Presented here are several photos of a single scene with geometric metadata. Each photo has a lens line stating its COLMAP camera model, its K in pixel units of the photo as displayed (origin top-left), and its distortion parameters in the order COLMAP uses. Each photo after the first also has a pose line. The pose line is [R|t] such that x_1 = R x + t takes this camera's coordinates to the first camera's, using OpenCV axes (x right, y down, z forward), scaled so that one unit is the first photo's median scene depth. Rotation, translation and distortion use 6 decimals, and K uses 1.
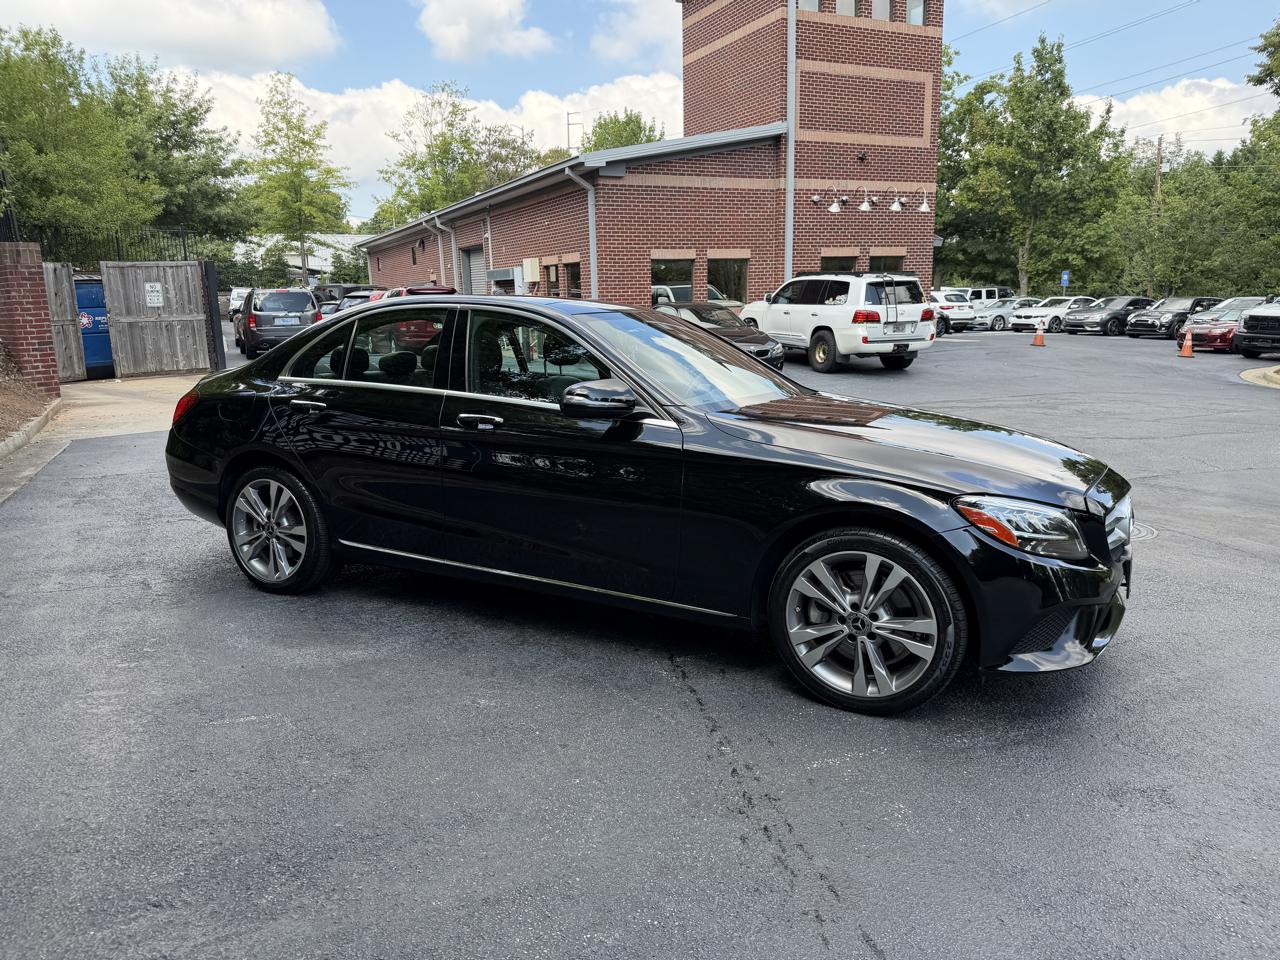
lens RADIAL K [[925.6, 0, 633.6], [0, 925.6, 487.7], [0, 0, 1]] dist [0.031179, -0.043510]
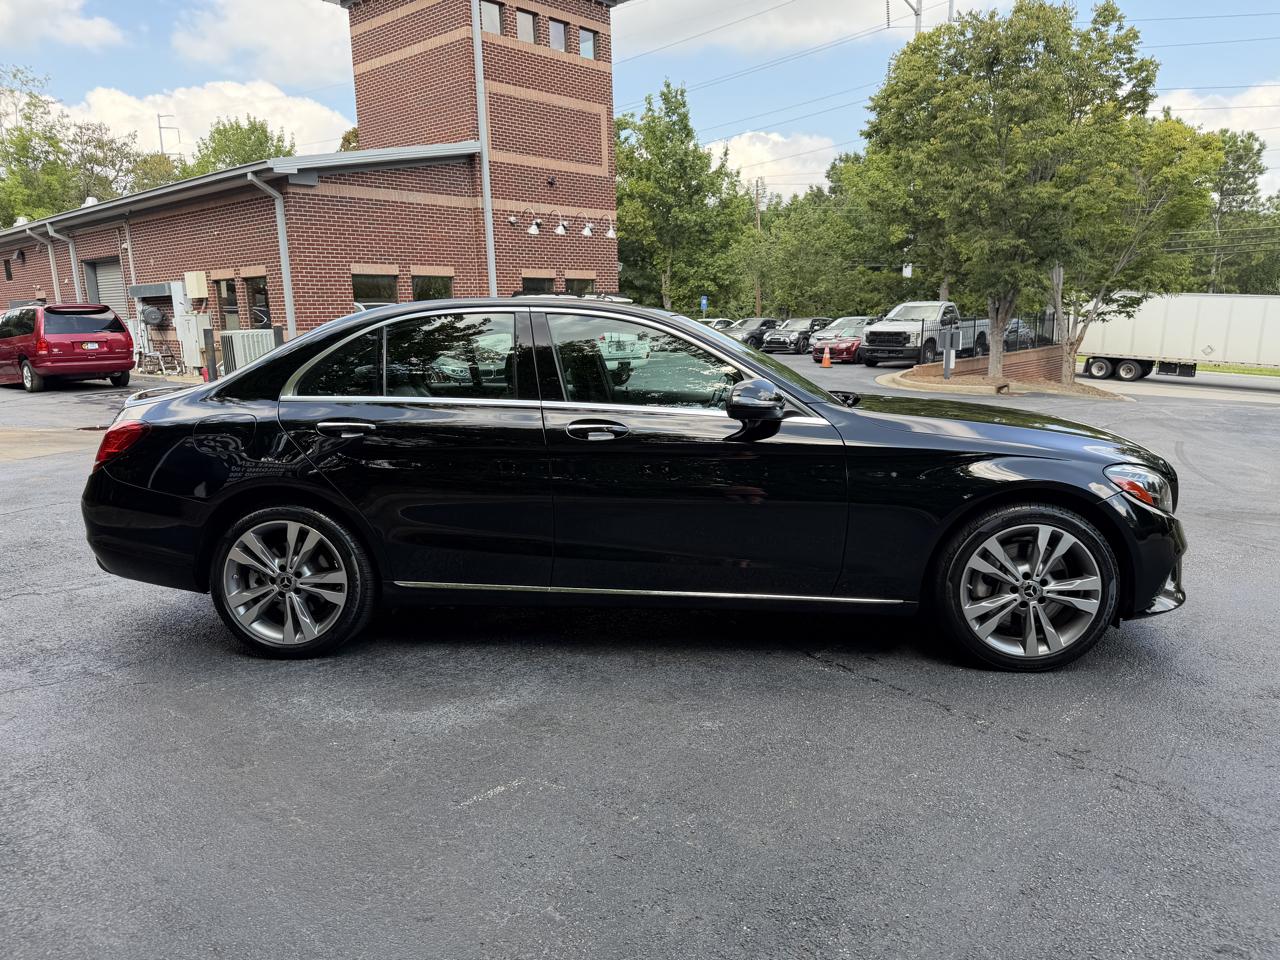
lens RADIAL K [[925.6, 0, 651.0], [0, 925.6, 493.9], [0, 0, 1]] dist [0.031179, -0.043510]
pose [[0.913029, -0.078924, 0.400186, -0.090233], [0.086235, 0.996275, -0.000262, -0.000857], [-0.398674, 0.034749, 0.916434, 0.025273]]
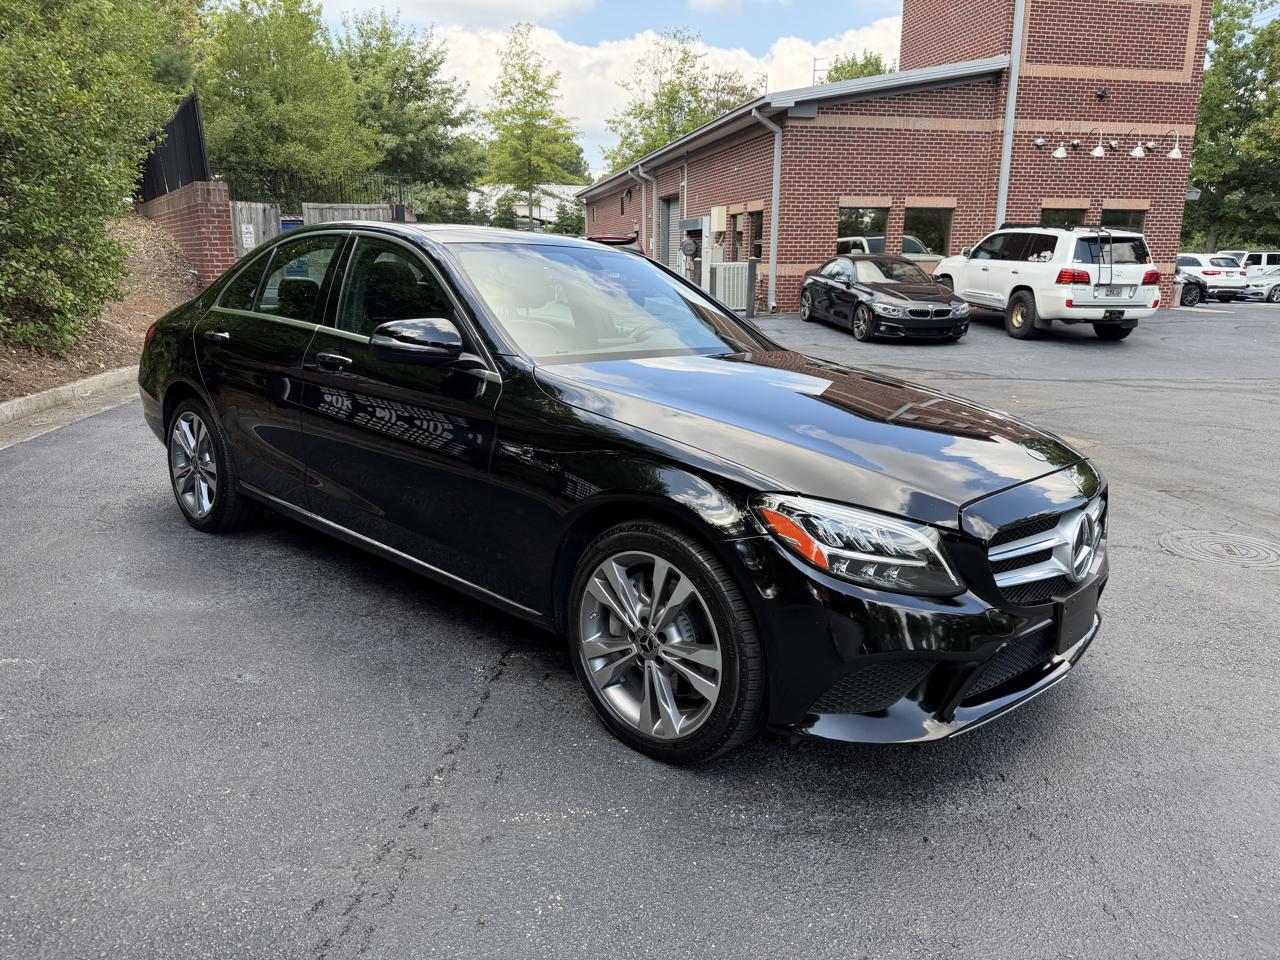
lens RADIAL K [[925.6, 0, 631.7], [0, 925.6, 483.3], [0, 0, 1]] dist [0.031179, -0.043510]
pose [[0.966779, 0.084703, -0.241173, 0.060188], [-0.074620, 0.995925, 0.050656, -0.003852], [0.244481, -0.030977, 0.969159, 0.036502]]
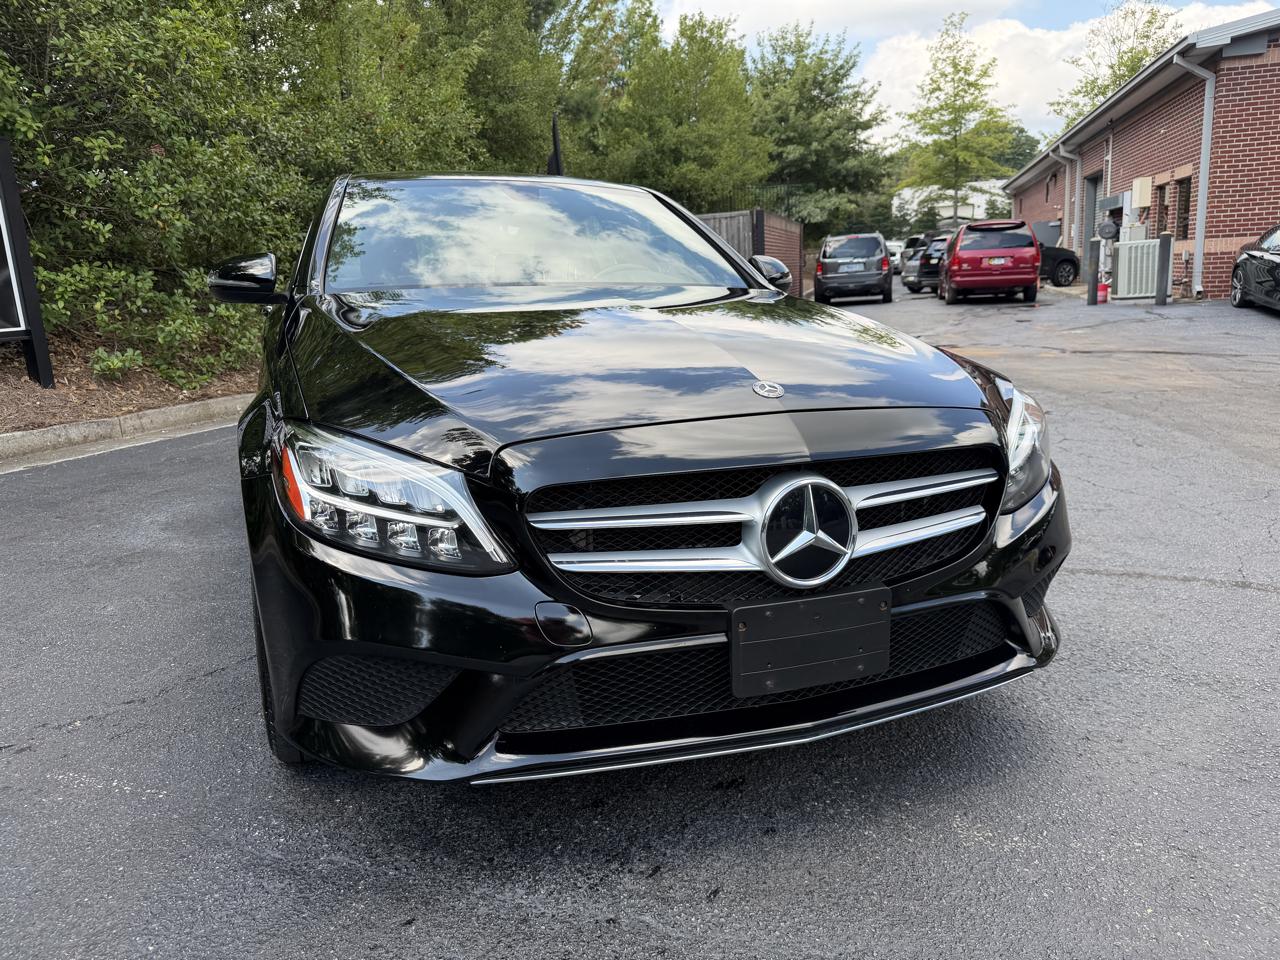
lens RADIAL K [[925.6, 0, 632.8], [0, 925.6, 484.5], [0, 0, 1]] dist [0.031179, -0.043510]
pose [[0.749597, 0.119846, -0.650955, 0.121210], [-0.093361, 0.992783, 0.075271, -0.001802], [0.655278, 0.004351, 0.755376, 0.097608]]
